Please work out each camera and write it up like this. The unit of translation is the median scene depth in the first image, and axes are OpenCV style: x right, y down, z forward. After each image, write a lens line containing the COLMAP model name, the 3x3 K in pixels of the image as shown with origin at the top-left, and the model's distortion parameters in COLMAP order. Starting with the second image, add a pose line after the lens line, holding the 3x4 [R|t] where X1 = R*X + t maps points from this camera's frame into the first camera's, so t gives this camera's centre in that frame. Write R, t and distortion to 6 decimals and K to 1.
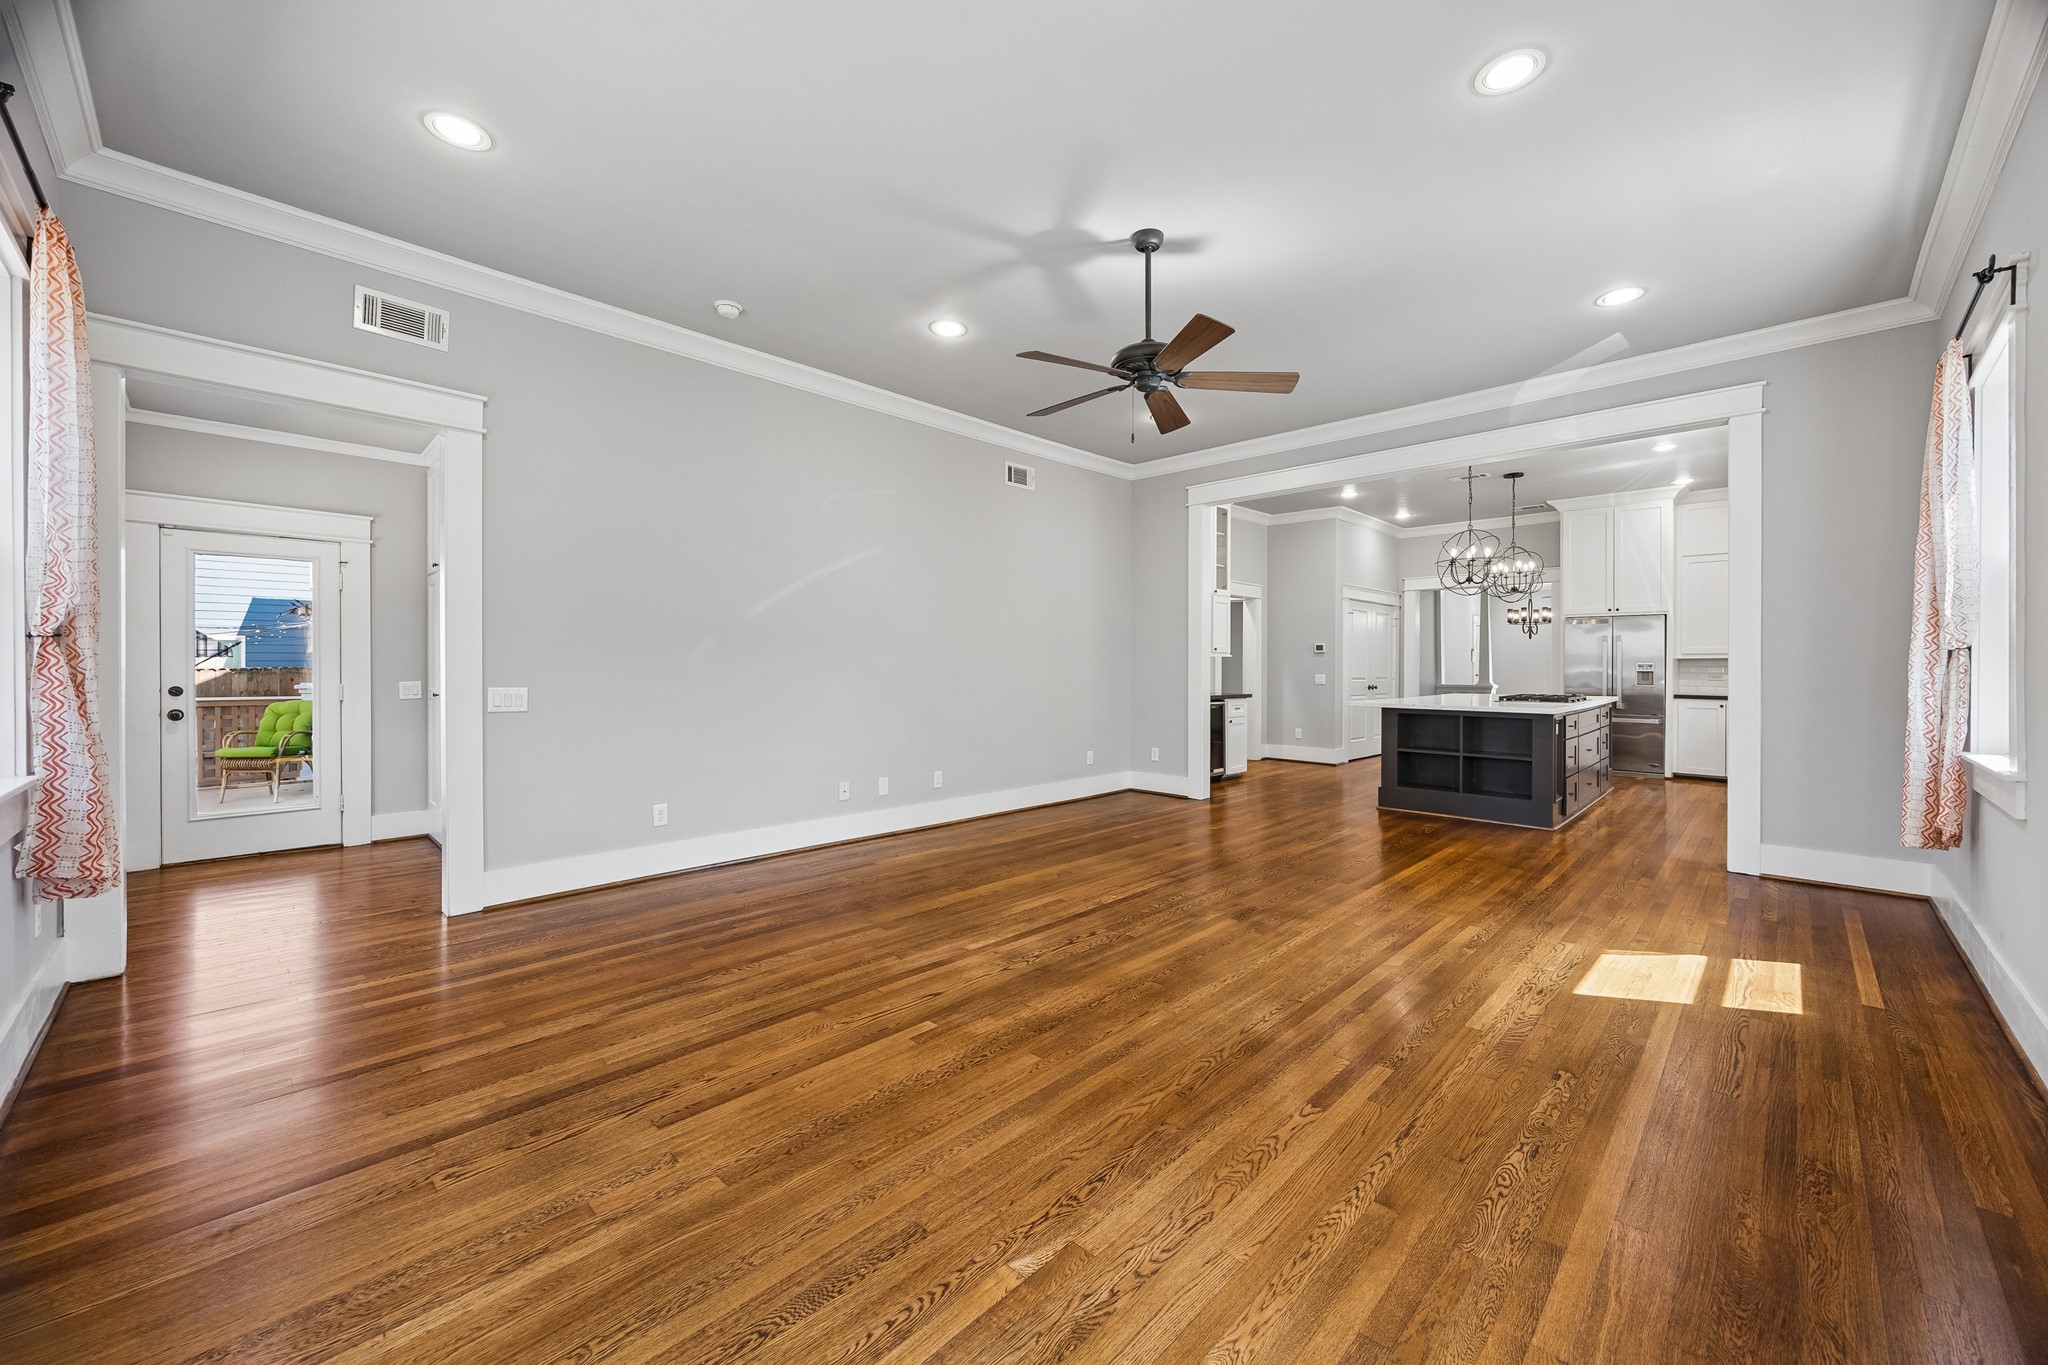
lens RADIAL K [[782.2, 0, 1024.7], [0, 782.2, 667.6], [0, 0, 1]] dist [-0.006255, 0.000273]
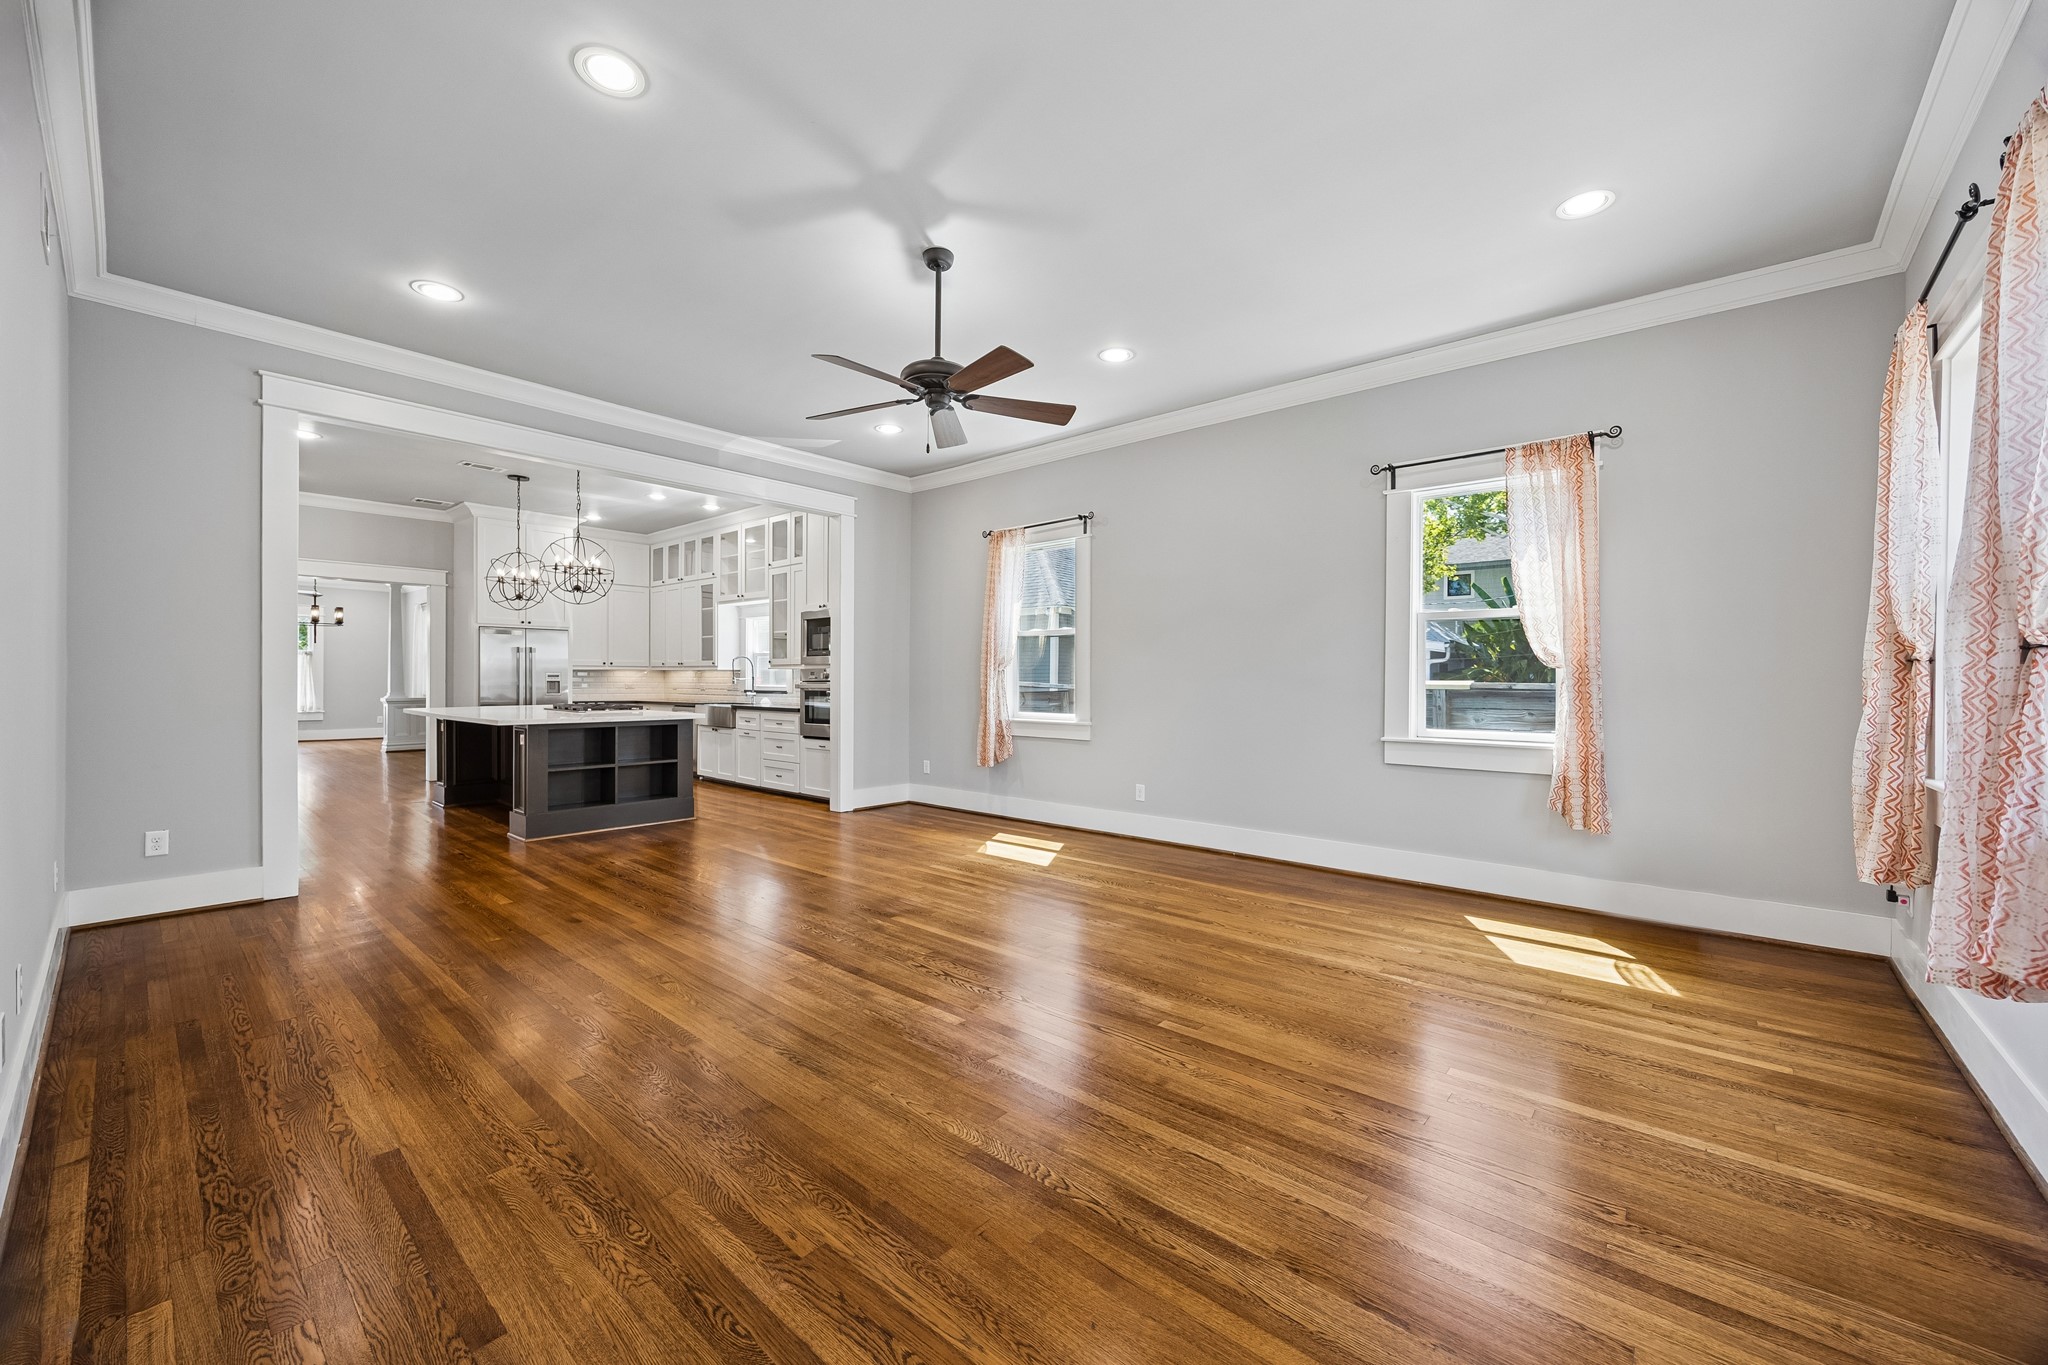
lens RADIAL K [[782.2, 0, 1055.6], [0, 782.2, 678.1], [0, 0, 1]] dist [-0.006255, 0.000273]
pose [[-0.078316, -0.001036, 0.996928, -0.674438], [-0.002622, 0.999996, 0.000833, -0.003361], [-0.996925, -0.002549, -0.078318, 0.721018]]
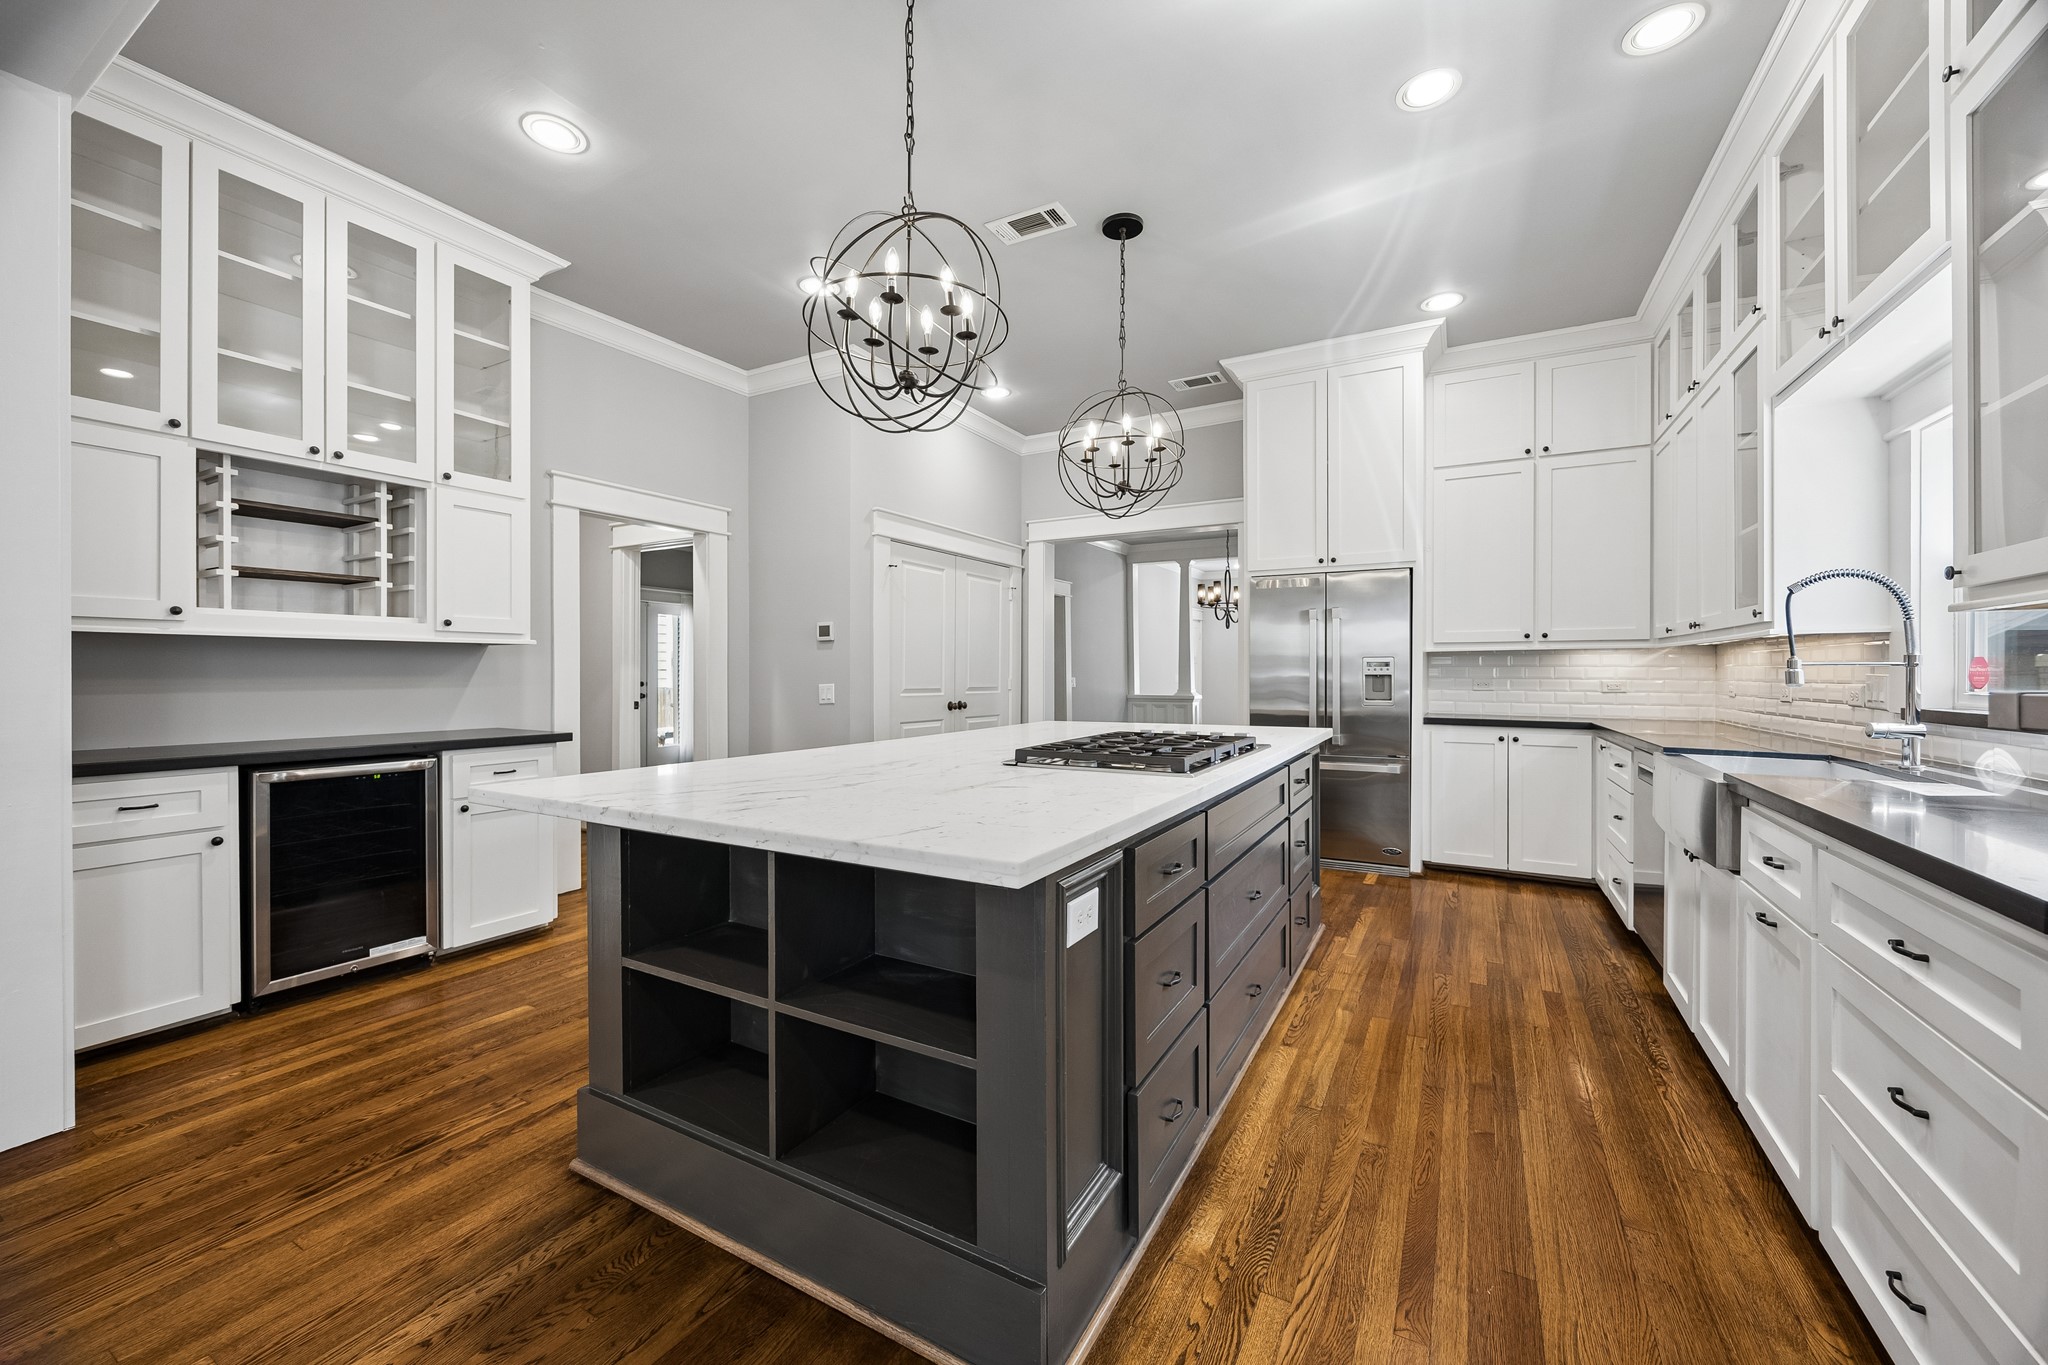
lens RADIAL K [[782.2, 0, 1018.5], [0, 782.2, 678.1], [0, 0, 1]] dist [-0.006255, 0.000273]
pose [[0.966918, -0.005874, 0.255018, 0.794975], [0.005039, 0.999980, 0.003928, 0.007792], [-0.255036, -0.002513, 0.966928, 1.028942]]
